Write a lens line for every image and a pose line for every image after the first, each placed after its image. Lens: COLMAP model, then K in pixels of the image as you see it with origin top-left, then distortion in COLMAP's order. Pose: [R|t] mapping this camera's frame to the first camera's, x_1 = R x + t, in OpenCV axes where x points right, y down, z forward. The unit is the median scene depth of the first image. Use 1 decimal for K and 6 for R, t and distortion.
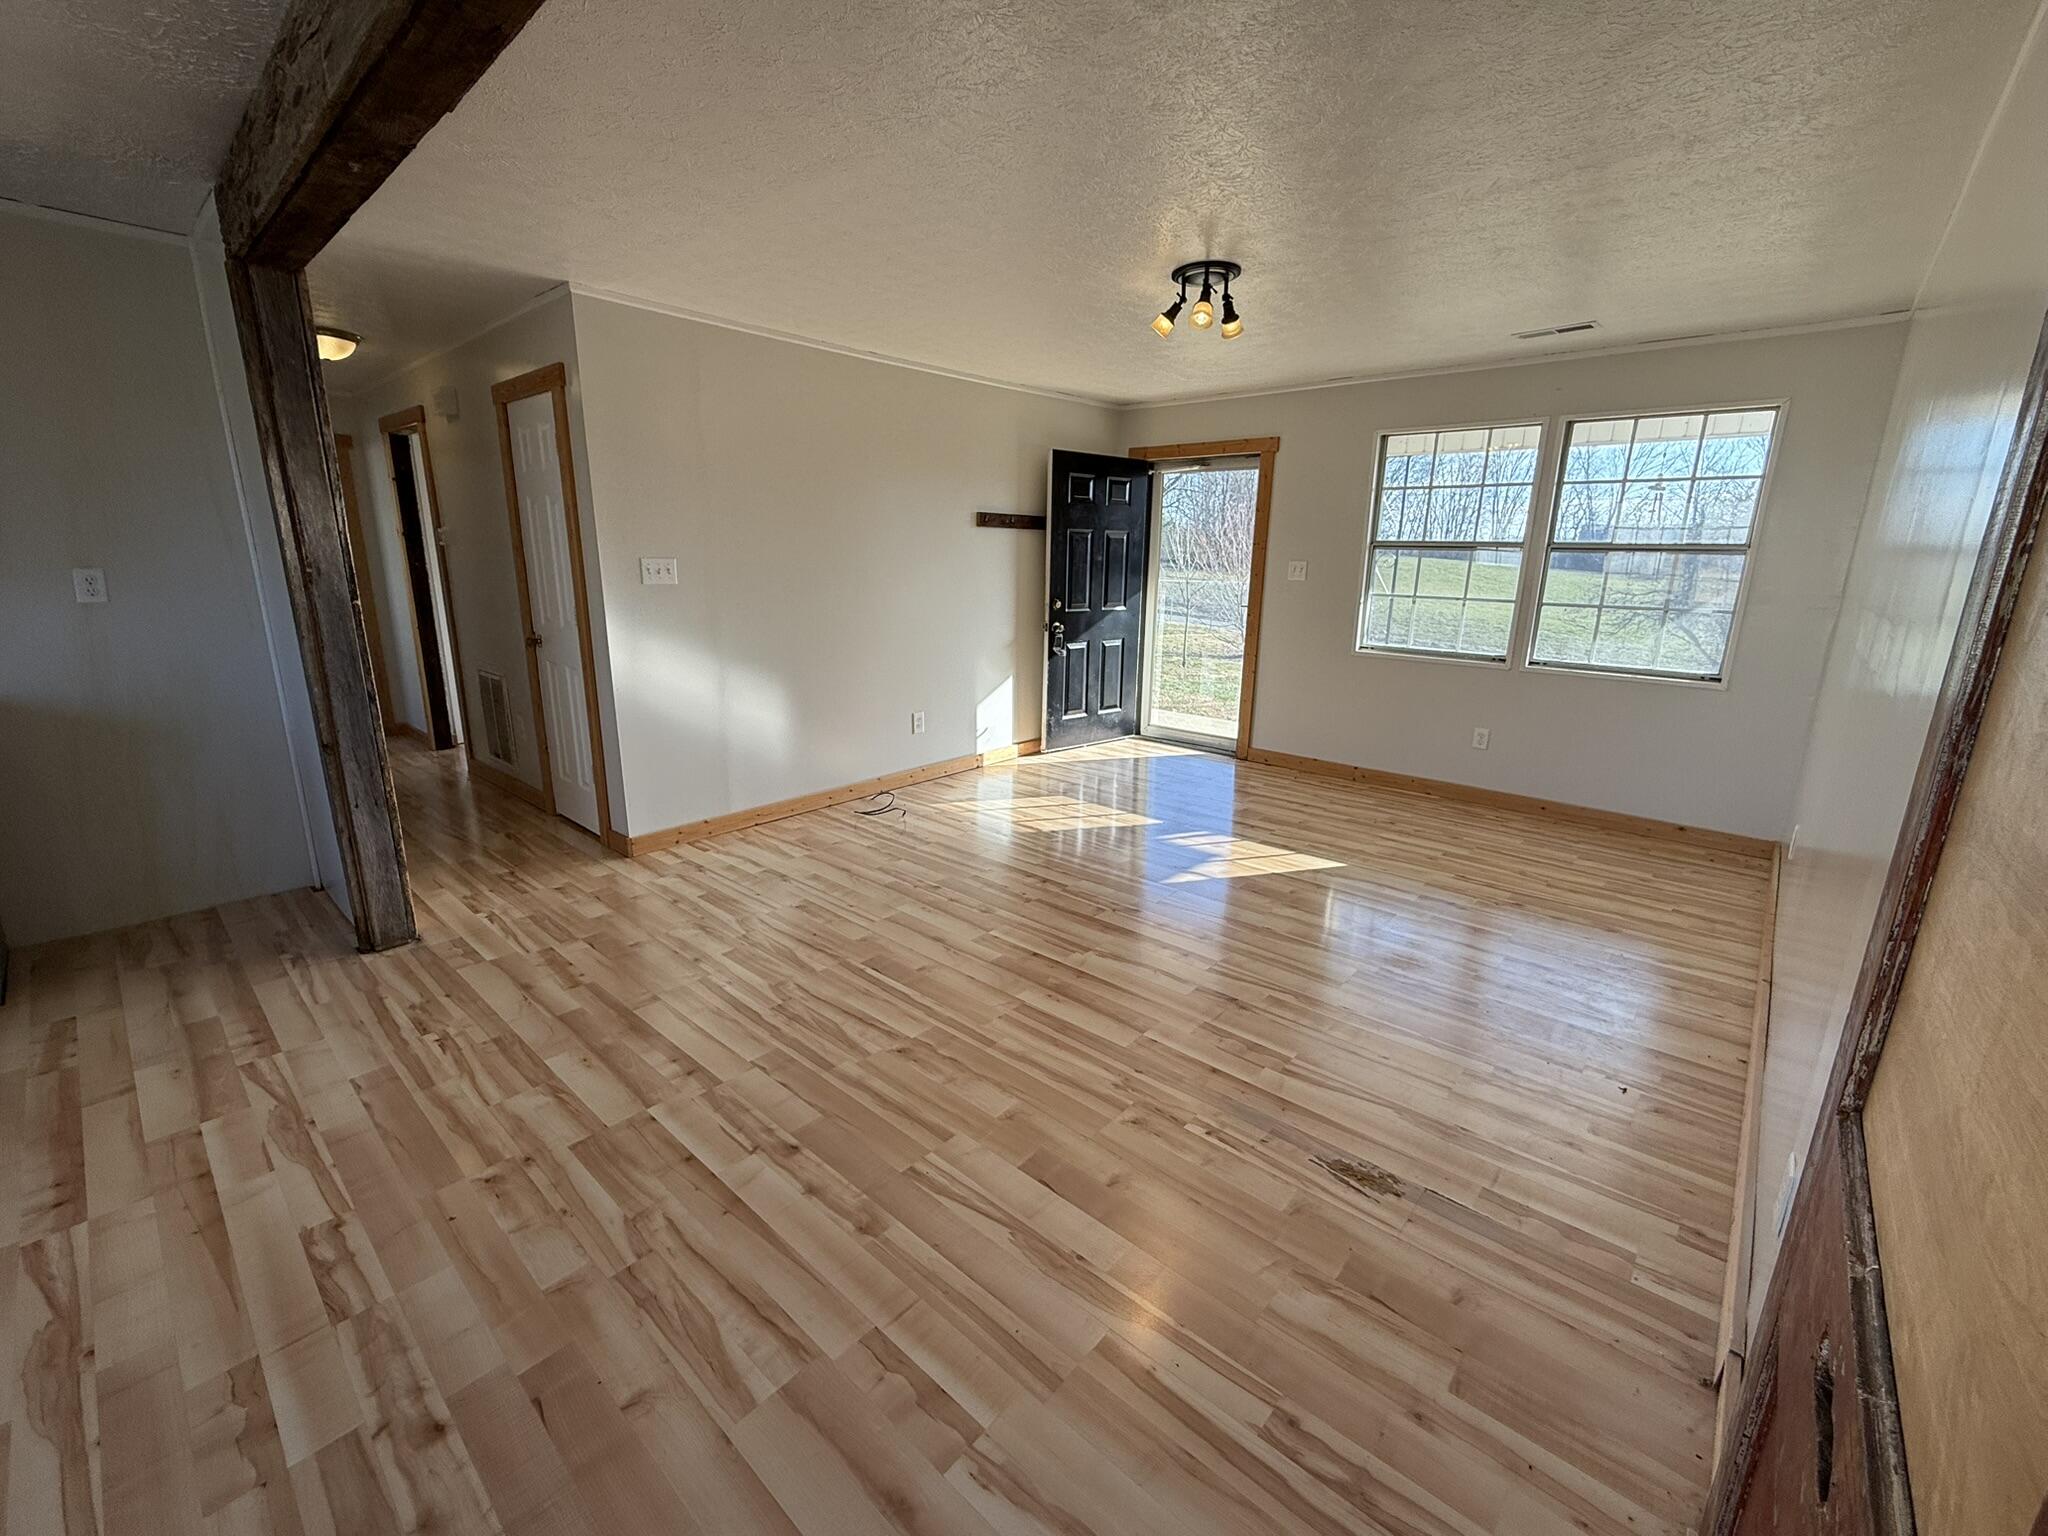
lens RADIAL K [[838.3, 0, 1024.3], [0, 838.3, 769.9], [0, 0, 1]] dist [-0.002637, 0.000304]
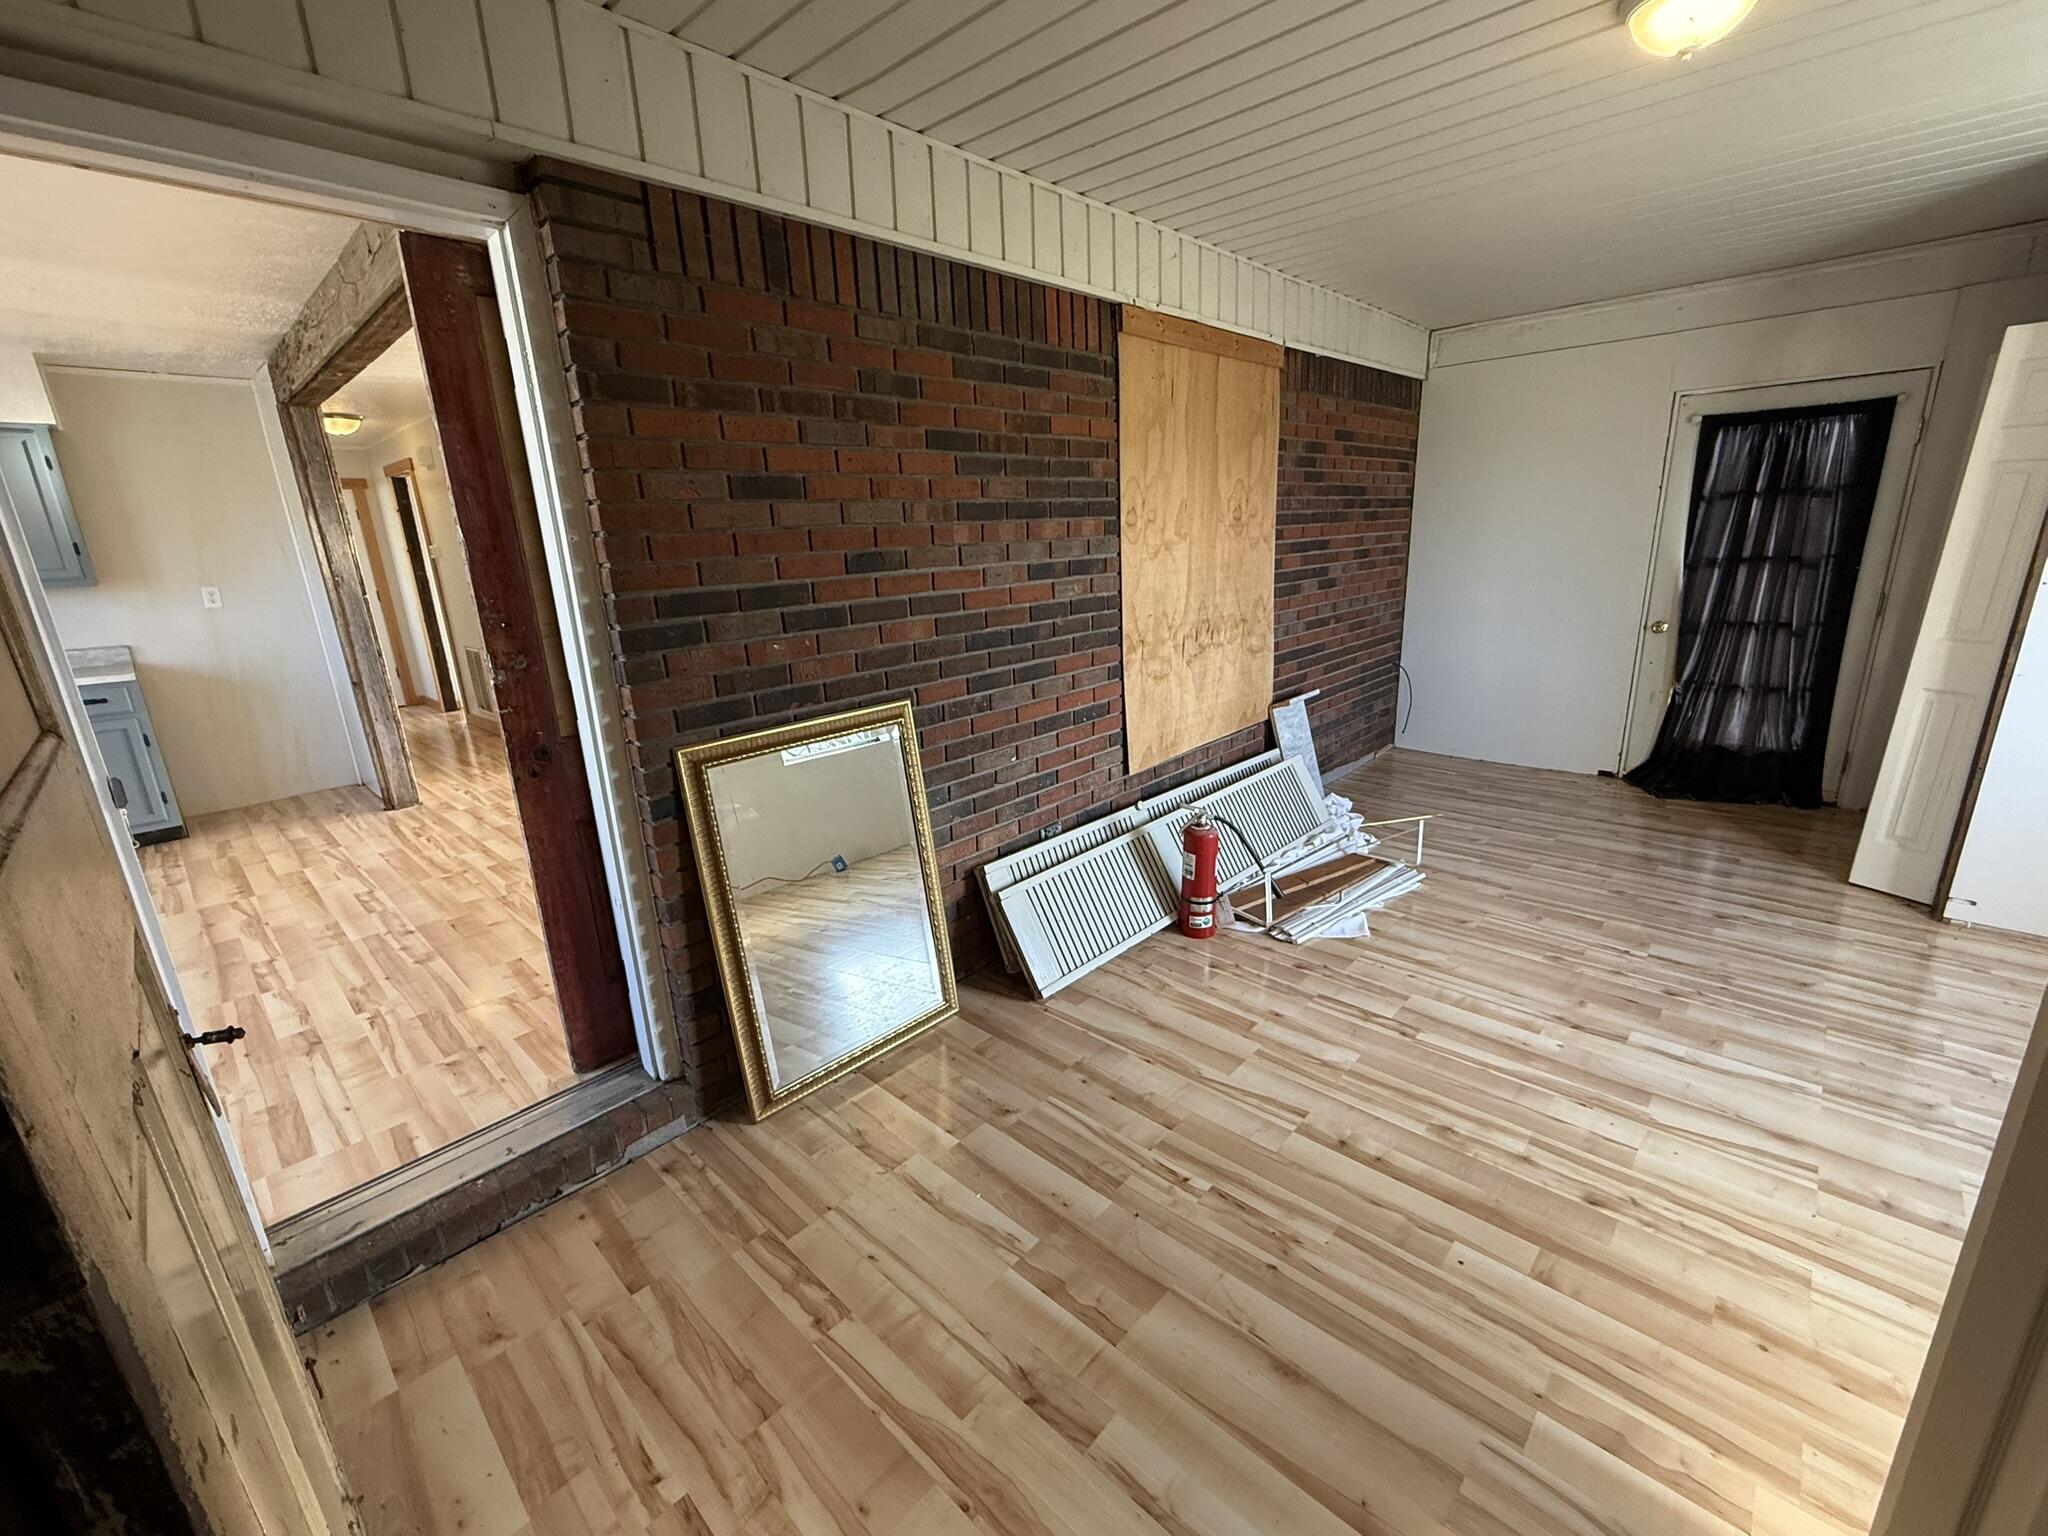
lens RADIAL K [[838.3, 0, 1023.5], [0, 838.3, 769.6], [0, 0, 1]] dist [-0.002637, 0.000304]
pose [[0.997673, -0.054015, -0.041606, 0.586579], [0.055241, 0.998055, 0.028890, 0.176116], [0.039964, -0.031121, 0.998716, -0.654314]]
